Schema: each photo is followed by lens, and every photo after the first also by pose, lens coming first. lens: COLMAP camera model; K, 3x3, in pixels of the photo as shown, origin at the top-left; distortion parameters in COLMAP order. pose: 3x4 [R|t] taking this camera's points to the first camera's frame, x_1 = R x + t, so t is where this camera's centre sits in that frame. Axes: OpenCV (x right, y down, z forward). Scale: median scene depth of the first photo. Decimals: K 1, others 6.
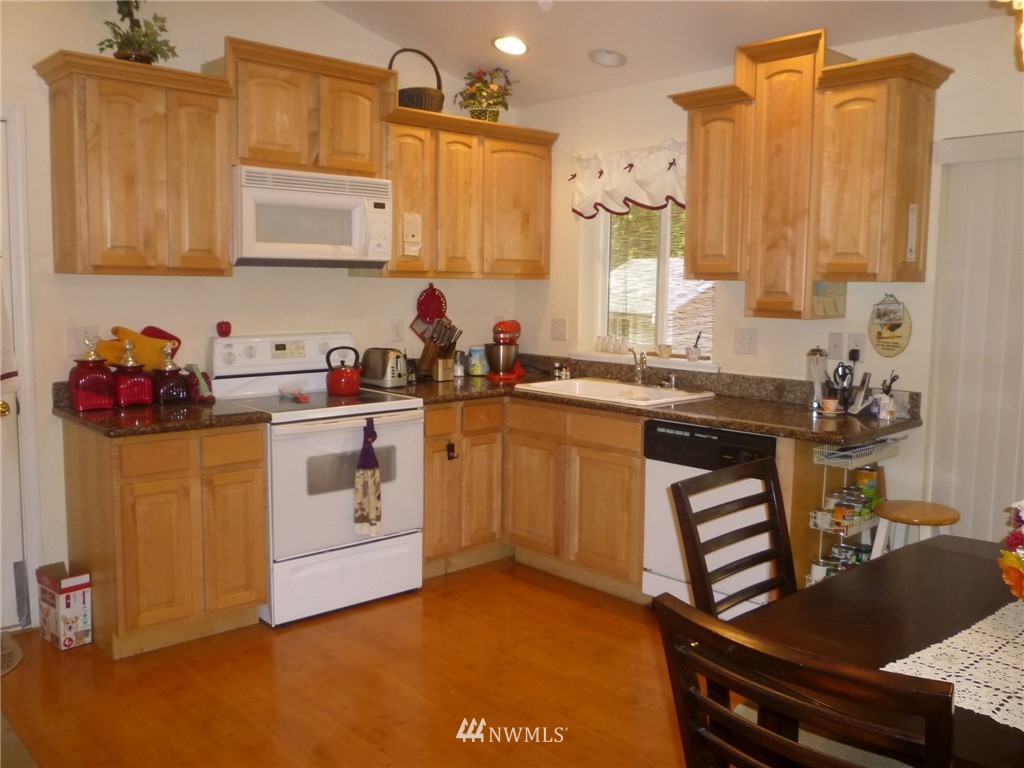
lens RADIAL K [[890.7, 0, 512.0], [0, 890.7, 384.0], [0, 0, 1]] dist [-0.041128, 0.005786]
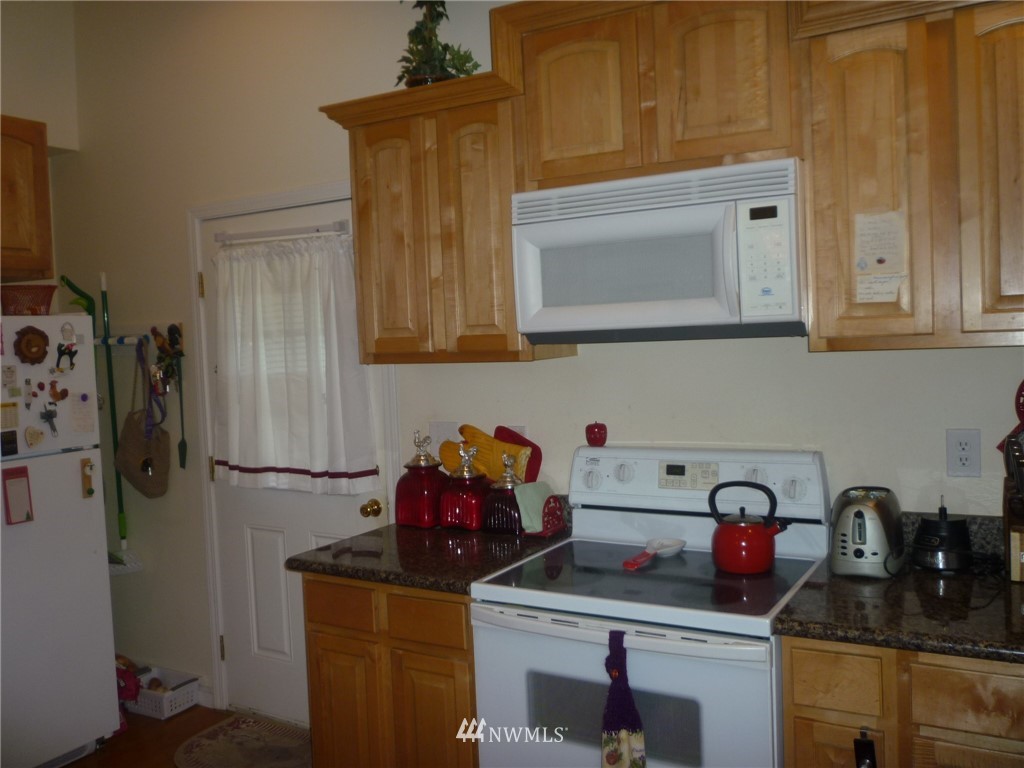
lens RADIAL K [[928.8, 0, 512.0], [0, 928.8, 384.0], [0, 0, 1]] dist [0.005086, 0.001141]
pose [[0.293056, 0.025286, -0.955761, 0.325326], [-0.061227, 0.998095, 0.007632, -0.102735], [0.954133, 0.056281, 0.294046, 0.738310]]
